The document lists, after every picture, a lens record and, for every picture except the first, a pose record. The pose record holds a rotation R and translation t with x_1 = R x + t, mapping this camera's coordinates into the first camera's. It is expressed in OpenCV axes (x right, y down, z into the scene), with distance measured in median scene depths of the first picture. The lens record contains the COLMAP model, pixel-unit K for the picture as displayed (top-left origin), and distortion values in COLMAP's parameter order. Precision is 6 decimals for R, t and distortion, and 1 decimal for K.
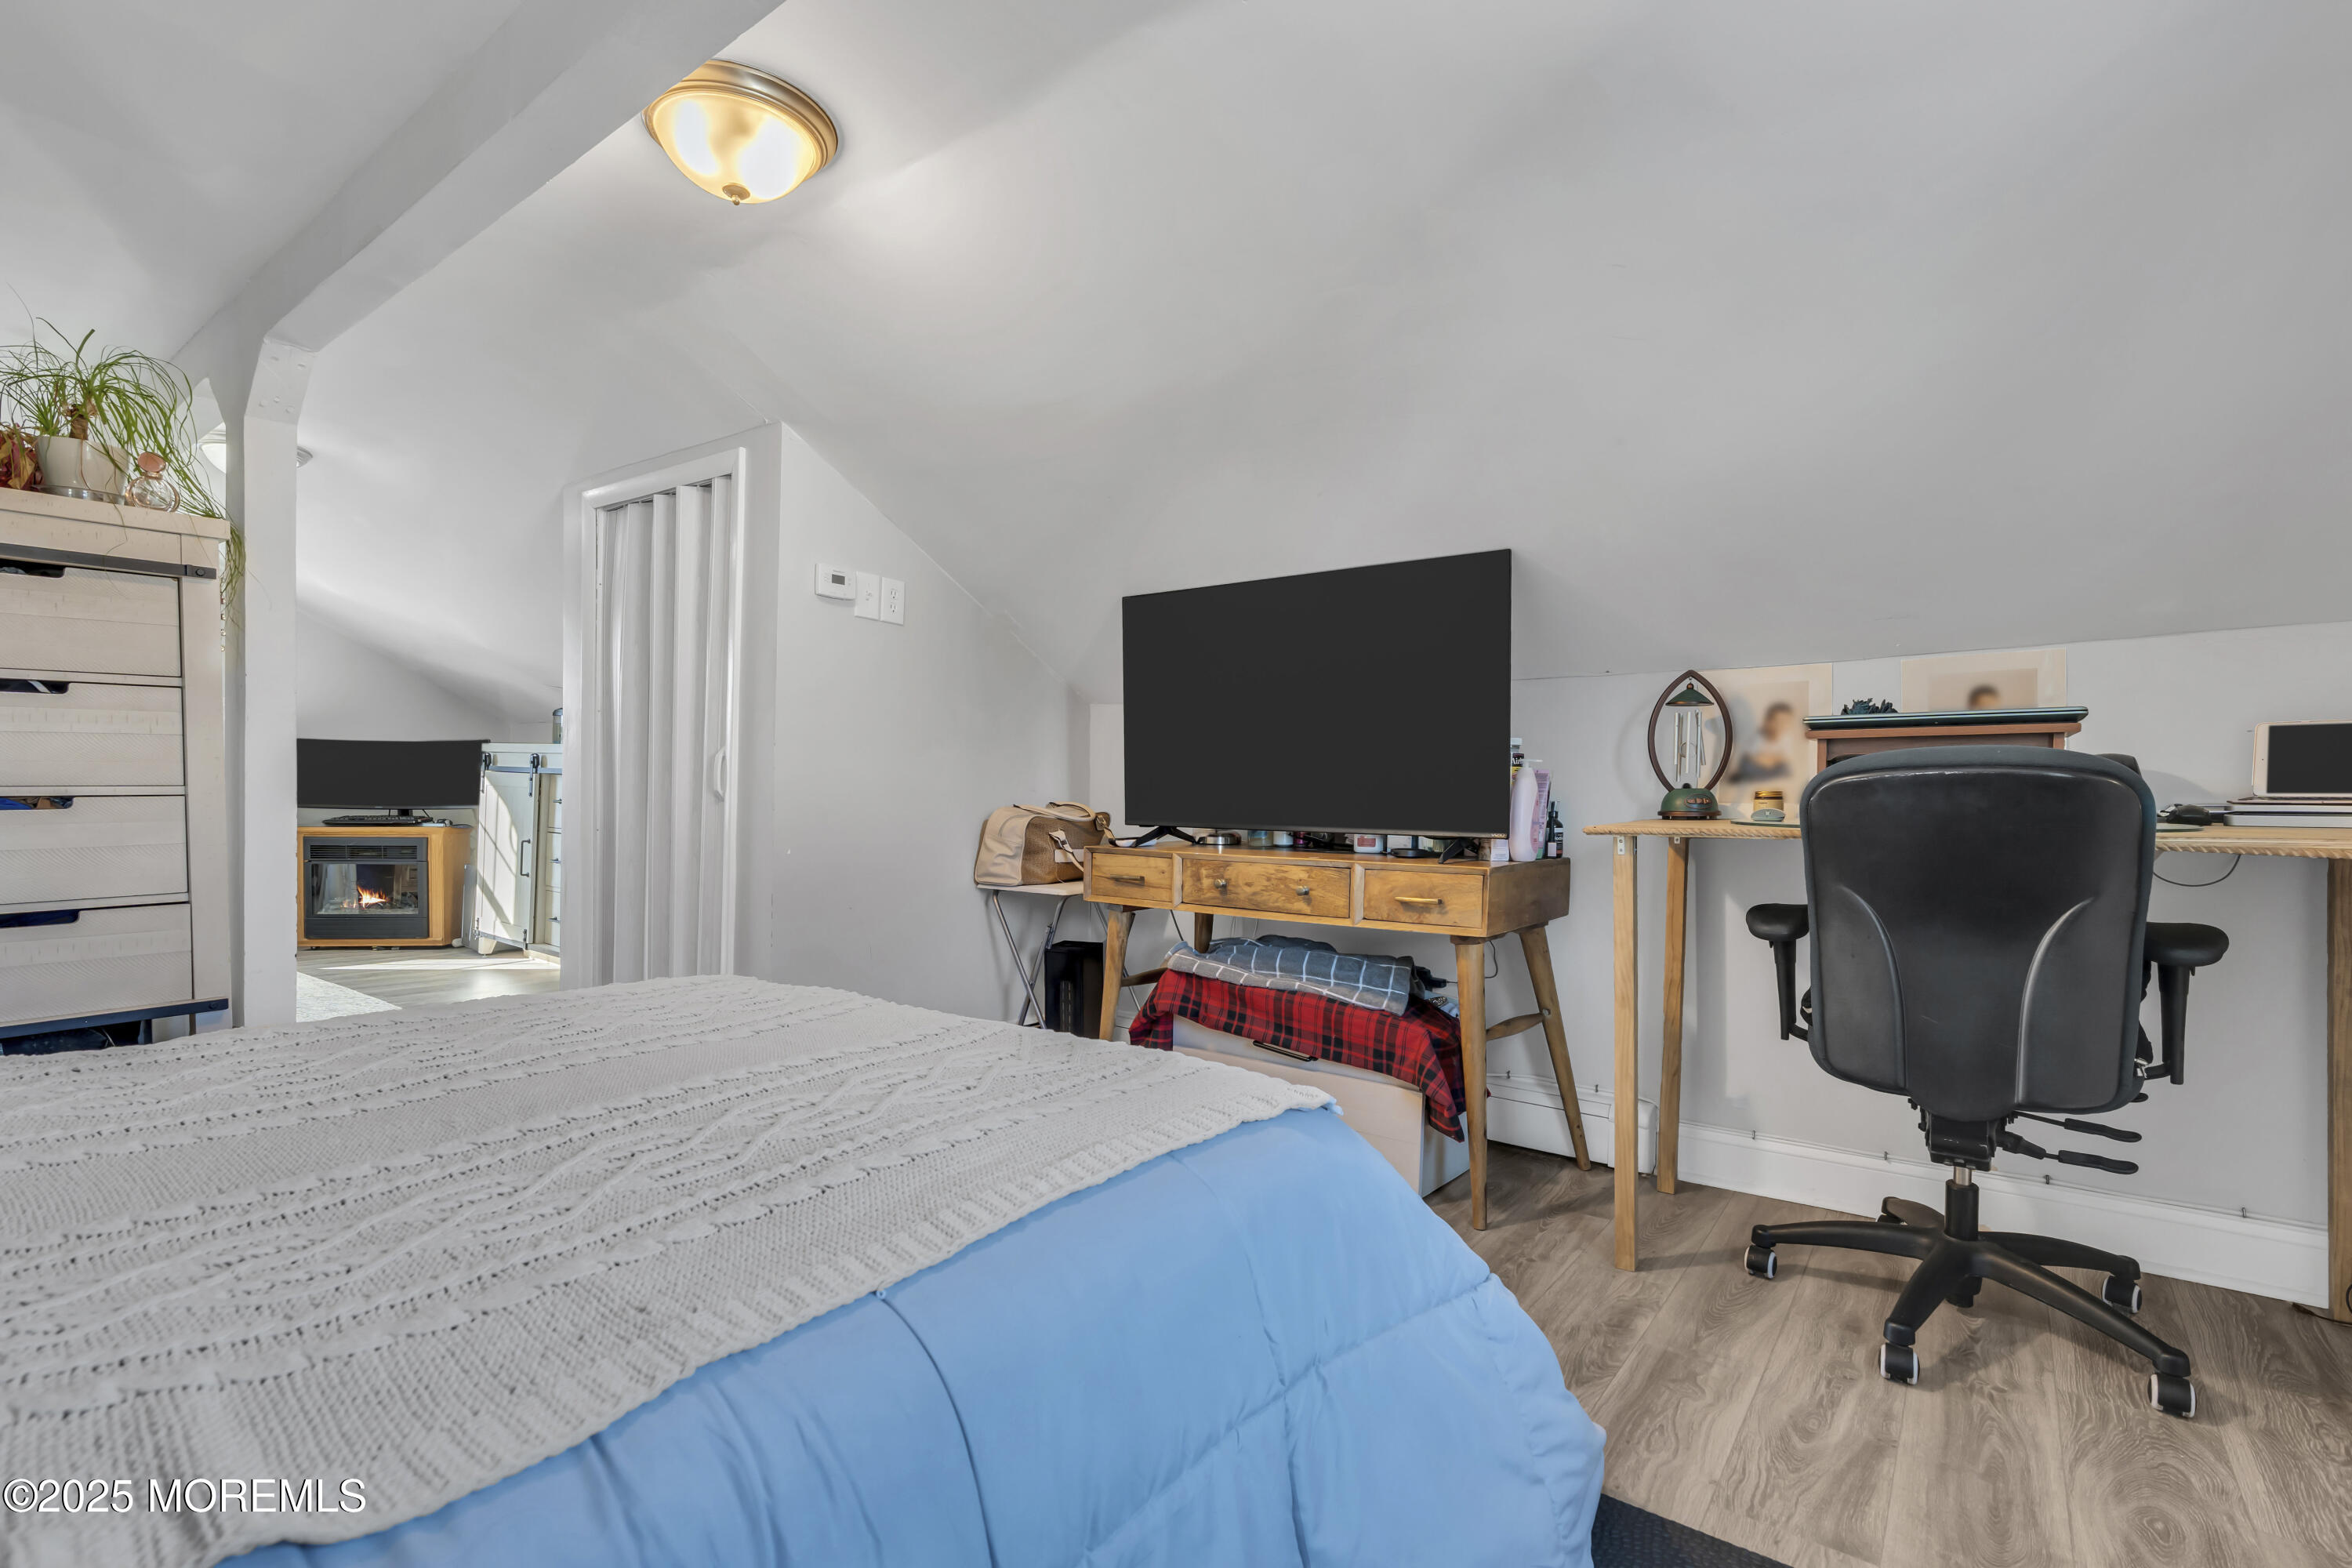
lens RADIAL K [[1078.0, 0, 1193.3], [0, 1078.0, 801.7], [0, 0, 1]] dist [0.001239, 0.000064]
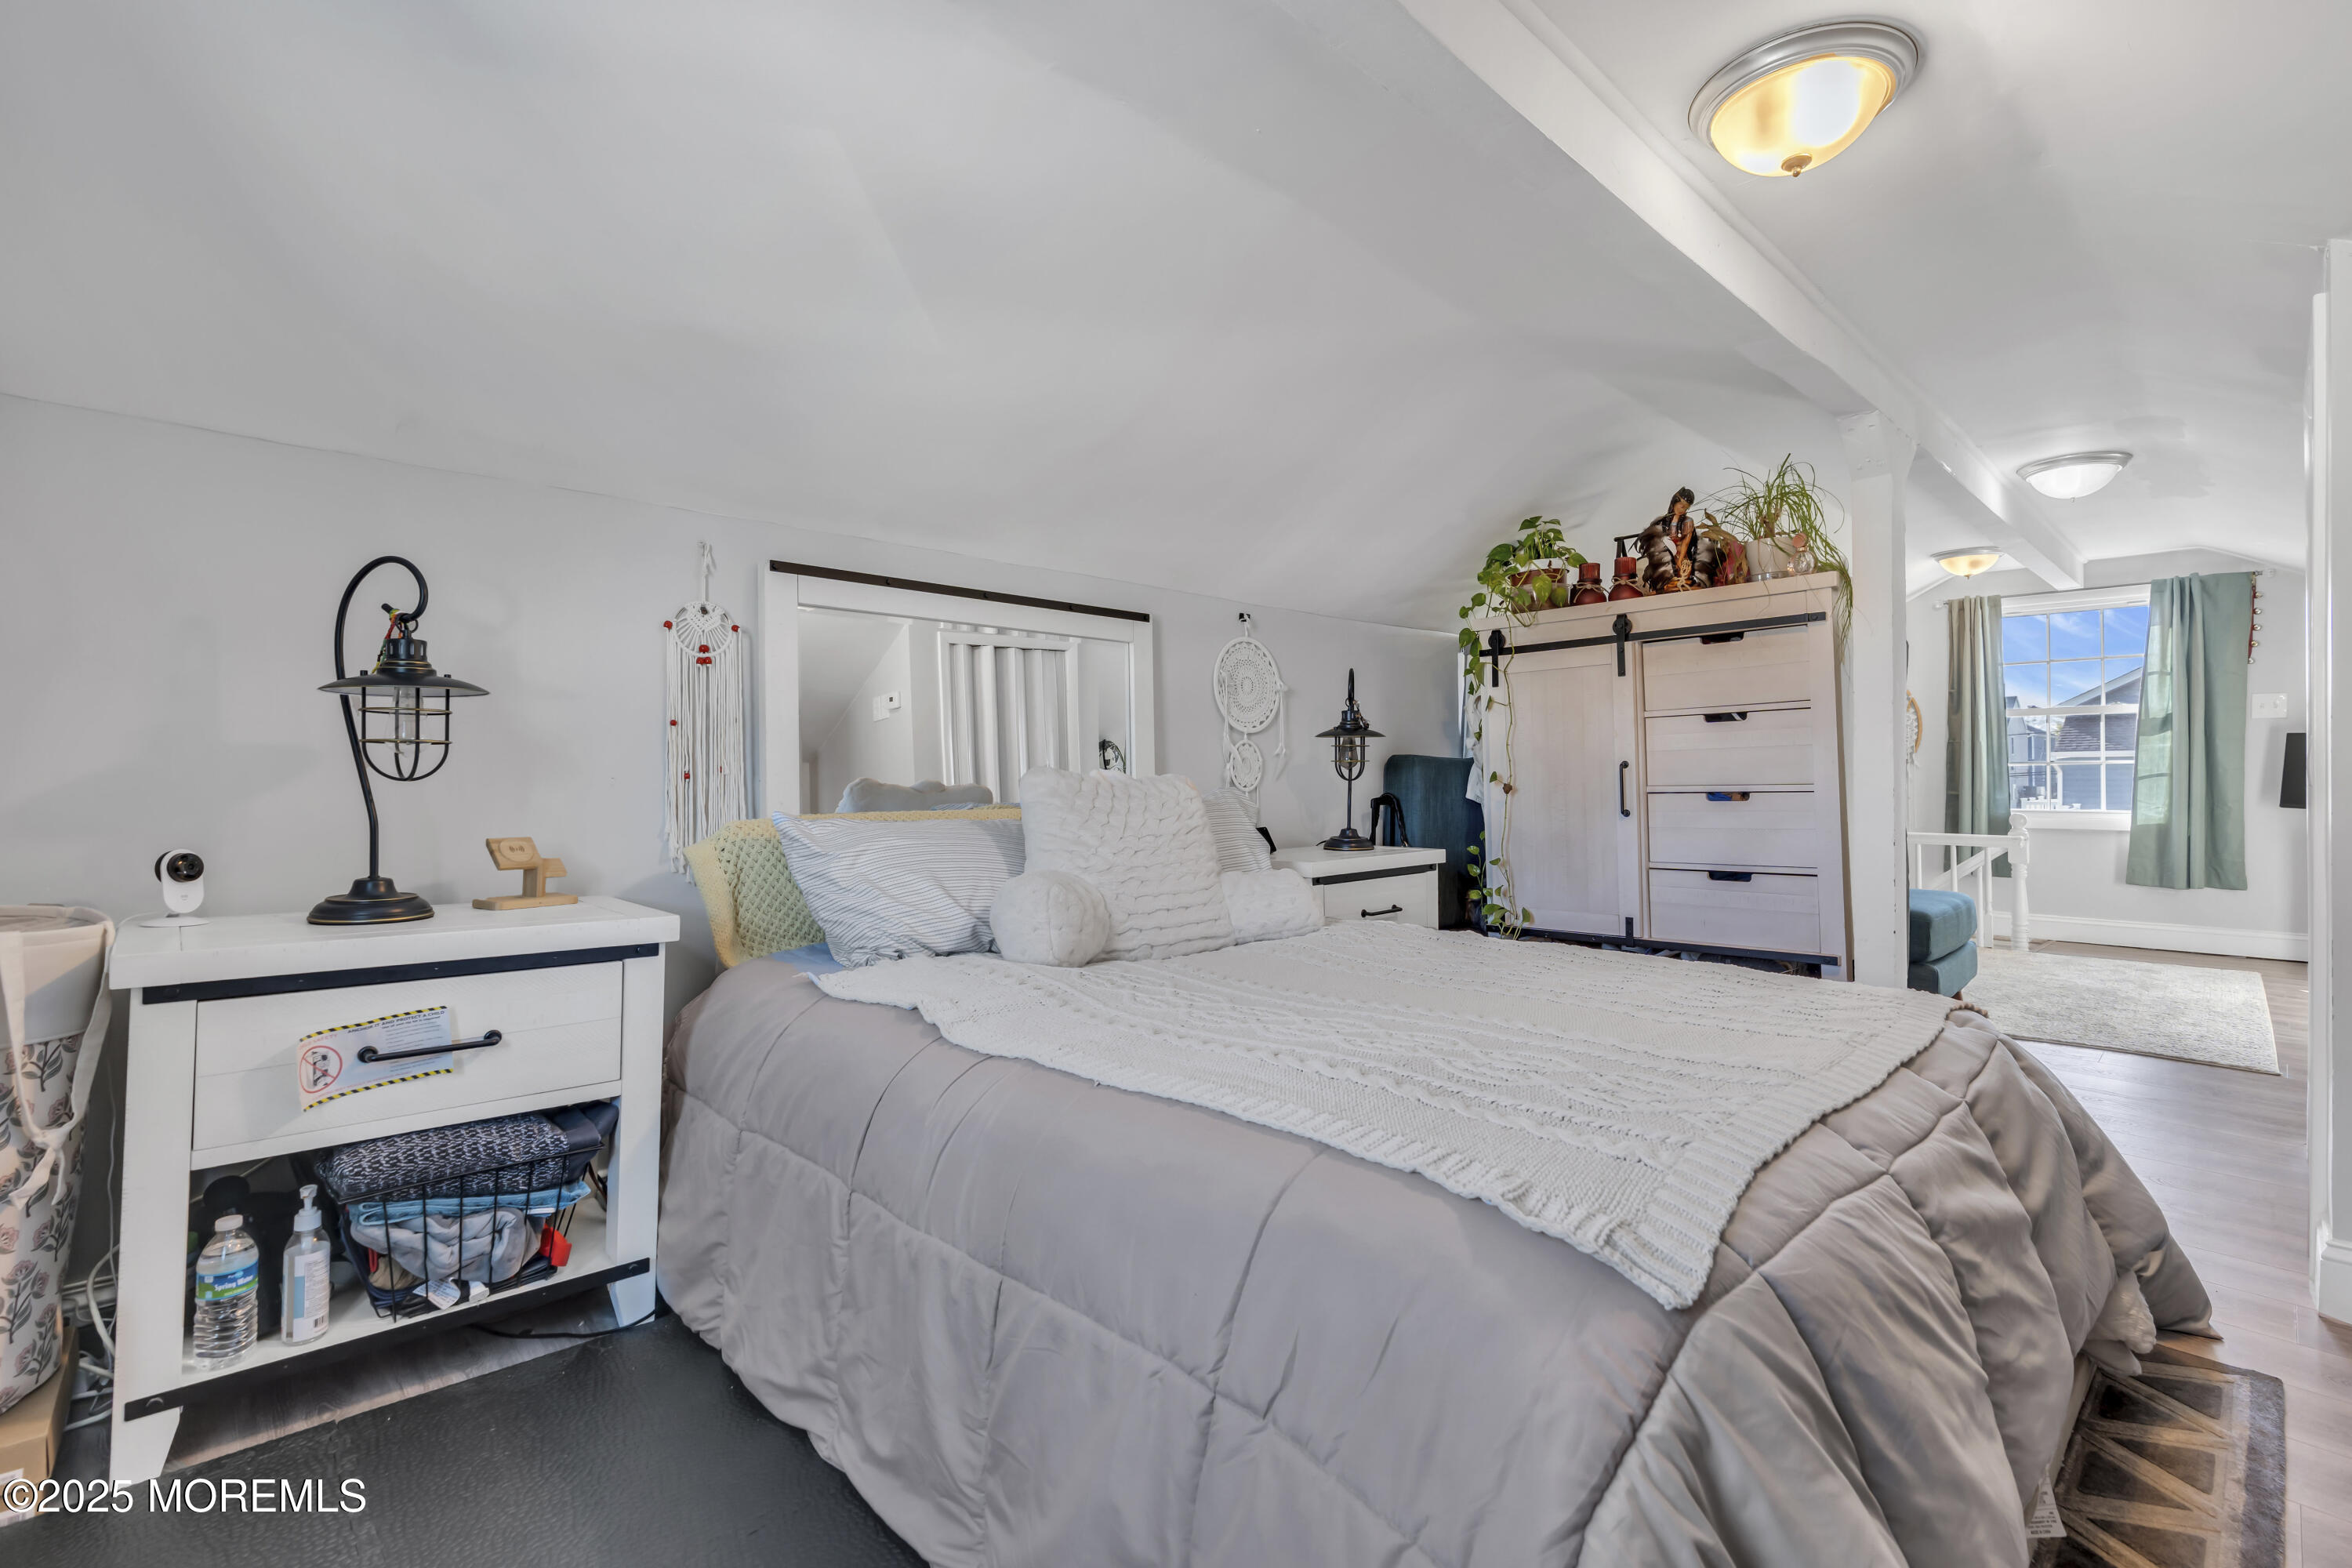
lens RADIAL K [[1078.0, 0, 1194.0], [0, 1078.0, 773.9], [0, 0, 1]] dist [0.001239, 0.000064]
pose [[-0.158008, -0.017151, -0.987289, 0.499516], [-0.002497, 0.999853, -0.016969, -0.002768], [0.987435, -0.000216, -0.158027, 0.515828]]
